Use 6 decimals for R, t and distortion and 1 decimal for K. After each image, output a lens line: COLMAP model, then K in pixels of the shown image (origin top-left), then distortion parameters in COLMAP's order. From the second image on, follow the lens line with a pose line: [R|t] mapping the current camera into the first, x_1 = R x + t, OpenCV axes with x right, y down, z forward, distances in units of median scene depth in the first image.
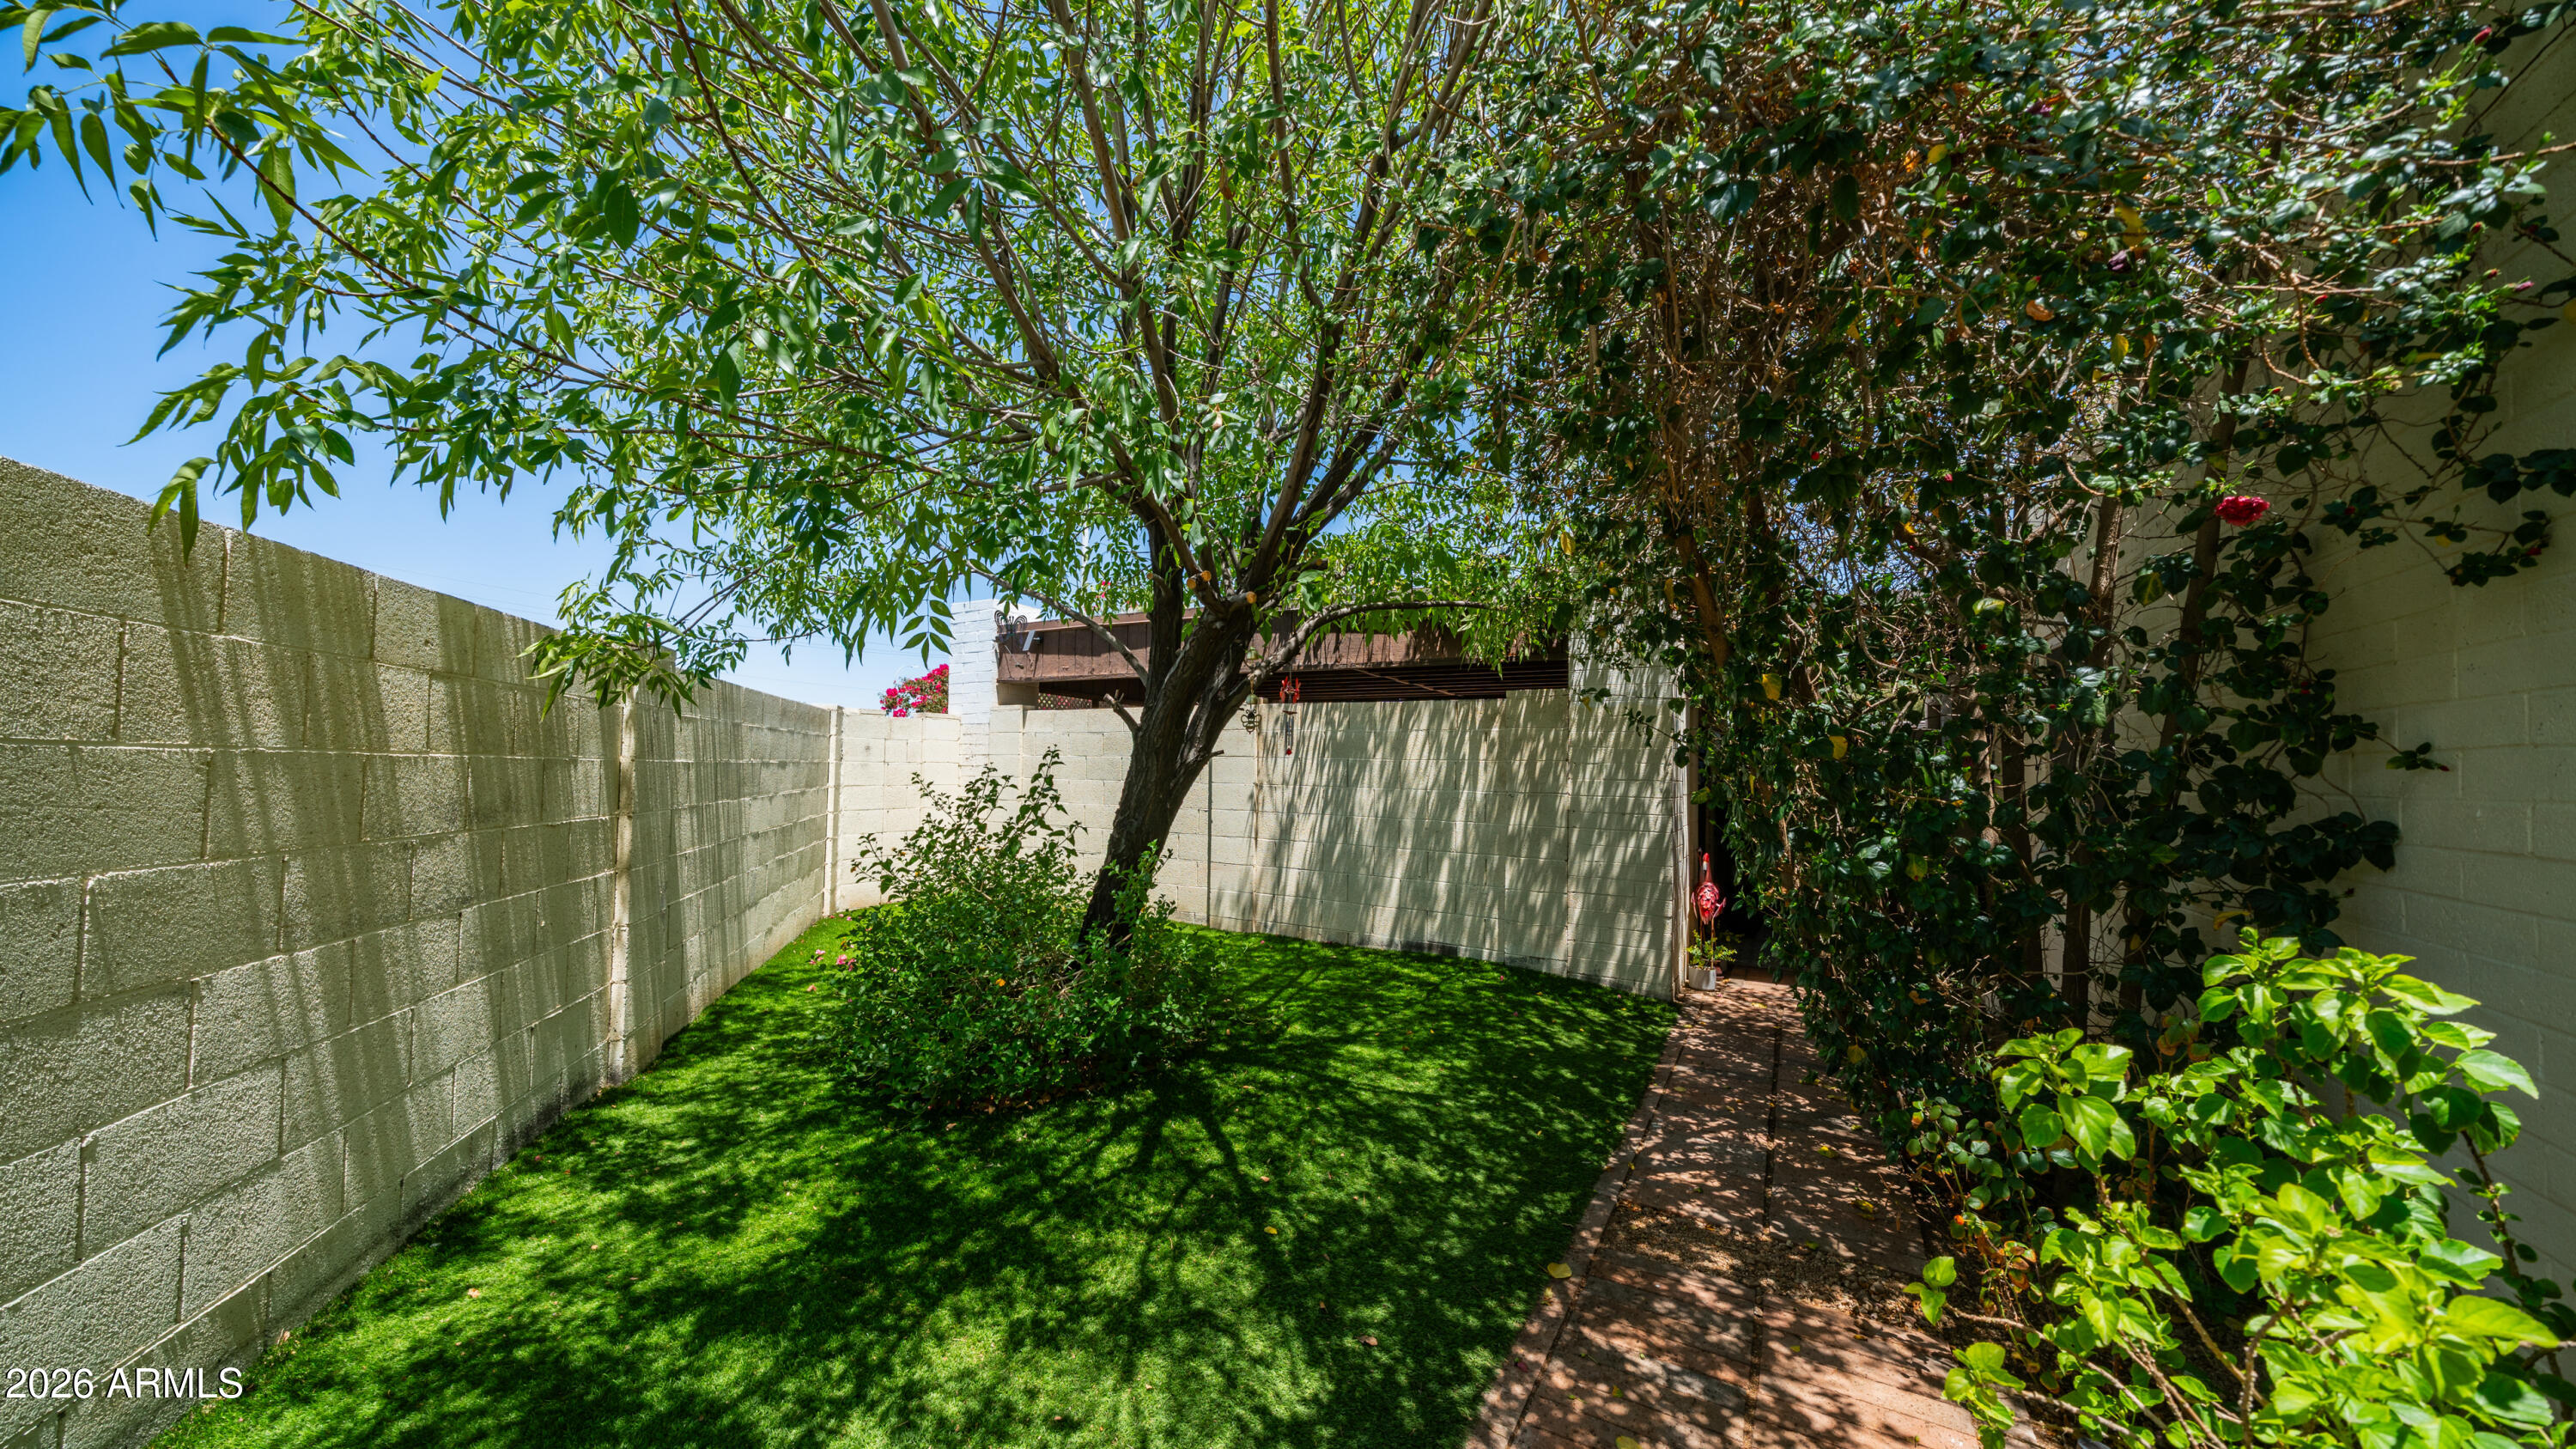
lens RADIAL K [[913.3, 0, 1291.7], [0, 913.3, 750.3], [0, 0, 1]] dist [-0.001340, -0.000164]
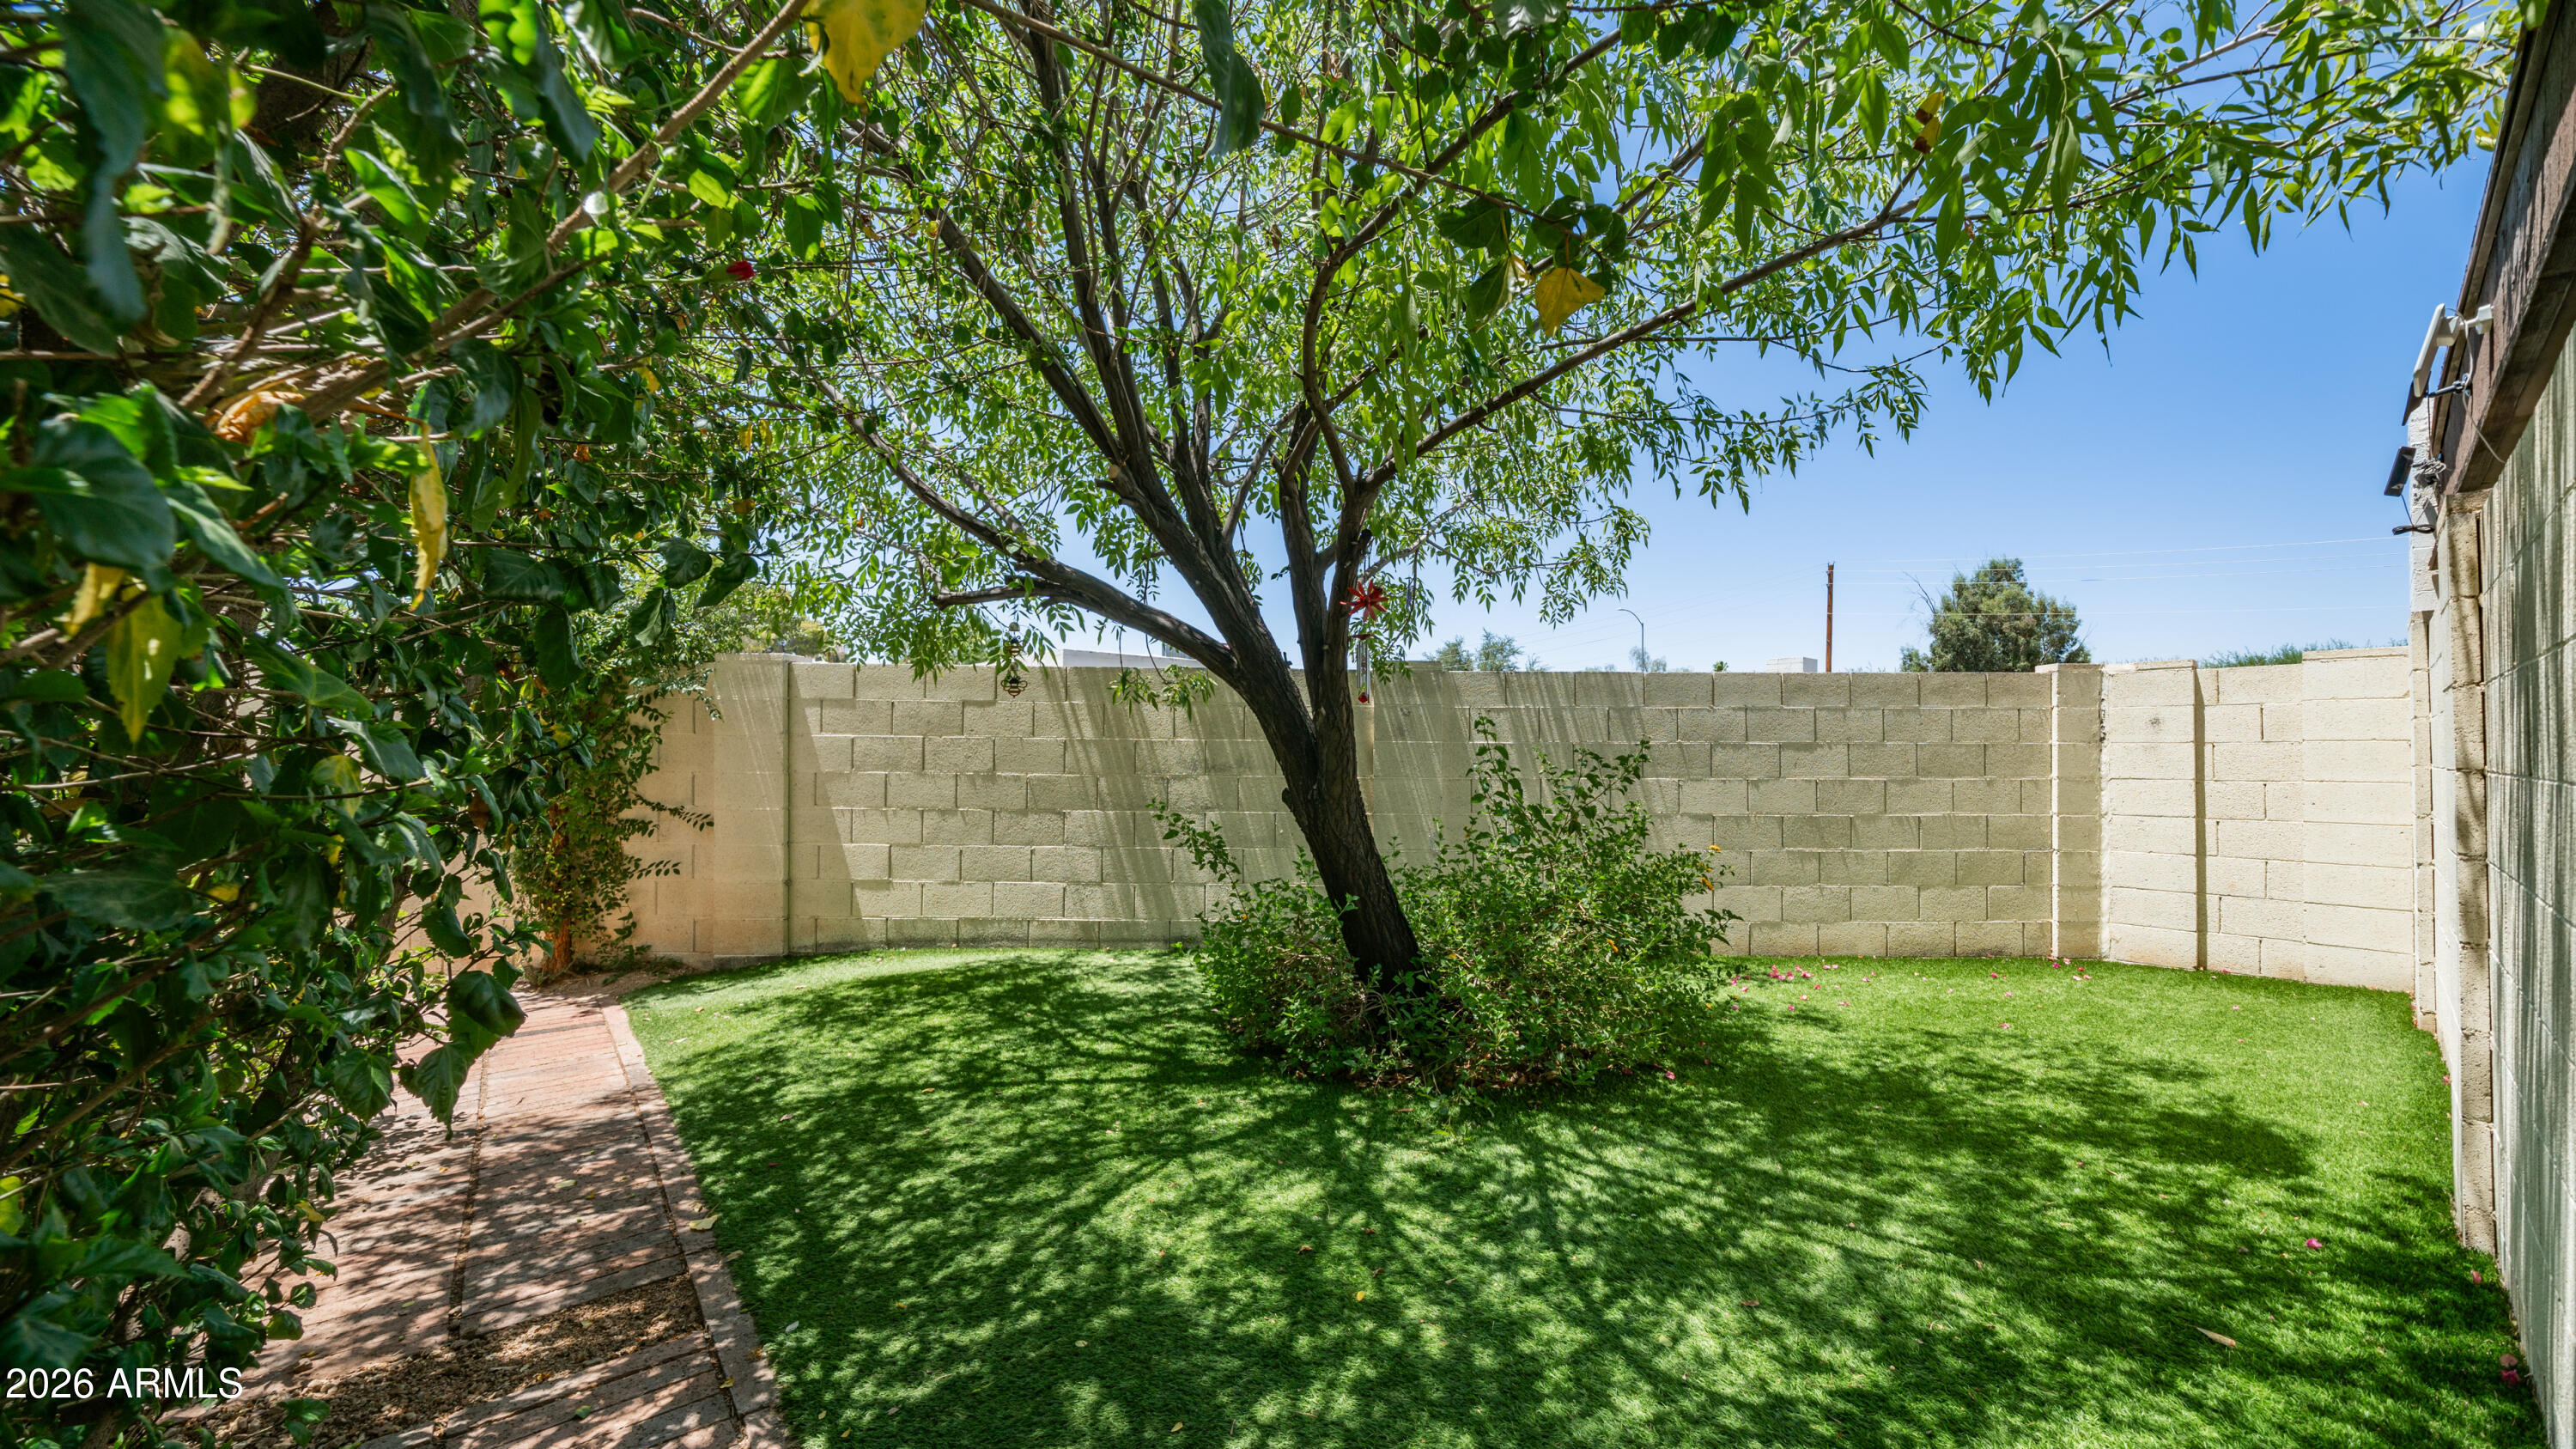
lens RADIAL K [[1071.5, 0, 1496.7], [0, 1071.5, 775.8], [0, 0, 1]] dist [-0.001471, -0.000246]
pose [[-0.323959, -0.005062, -0.946058, 0.998052], [0.009167, 0.999922, -0.008489, 0.093742], [0.946027, -0.011422, -0.323887, 1.960517]]
